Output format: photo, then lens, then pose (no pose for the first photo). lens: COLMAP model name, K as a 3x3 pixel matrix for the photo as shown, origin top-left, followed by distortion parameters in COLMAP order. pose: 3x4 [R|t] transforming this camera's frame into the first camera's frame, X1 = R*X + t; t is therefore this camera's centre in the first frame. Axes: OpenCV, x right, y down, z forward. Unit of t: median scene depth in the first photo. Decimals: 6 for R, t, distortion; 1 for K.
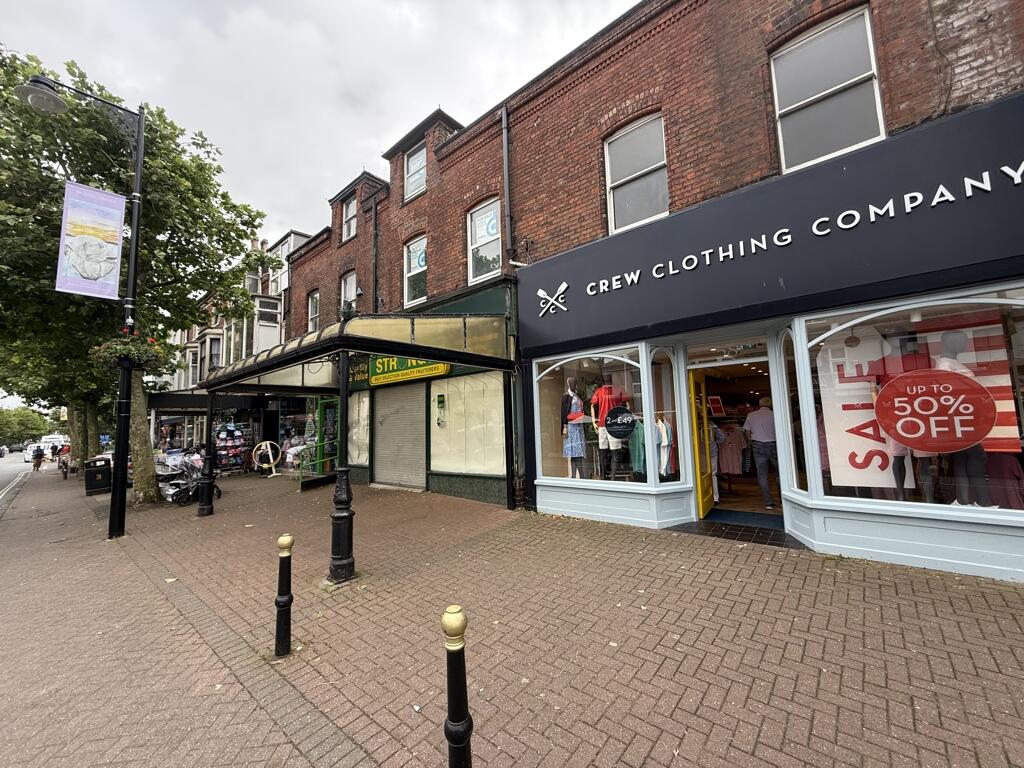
lens RADIAL K [[406.7, 0, 521.6], [0, 406.7, 380.4], [0, 0, 1]] dist [-0.002393, 0.000441]
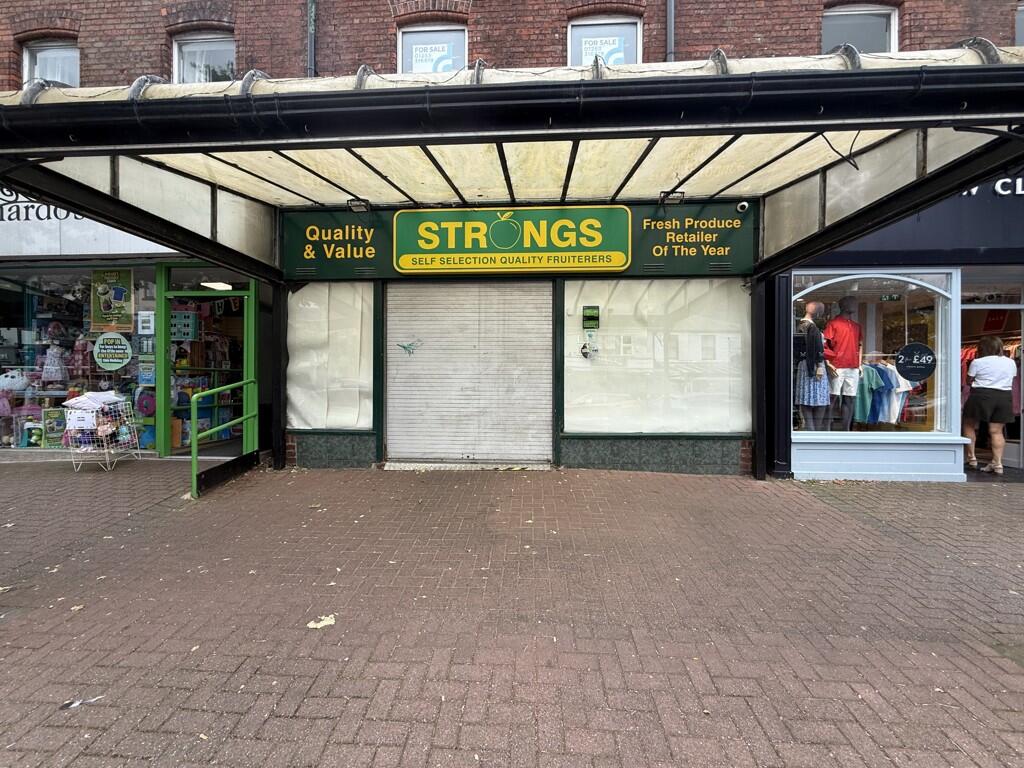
lens RADIAL K [[406.7, 0, 511.8], [0, 406.7, 379.4], [0, 0, 1]] dist [-0.002393, 0.000441]
pose [[0.799435, 0.037866, 0.599558, -0.645444], [-0.094021, 0.993599, 0.062613, 0.116099], [-0.593350, -0.106426, 0.797878, 0.581944]]
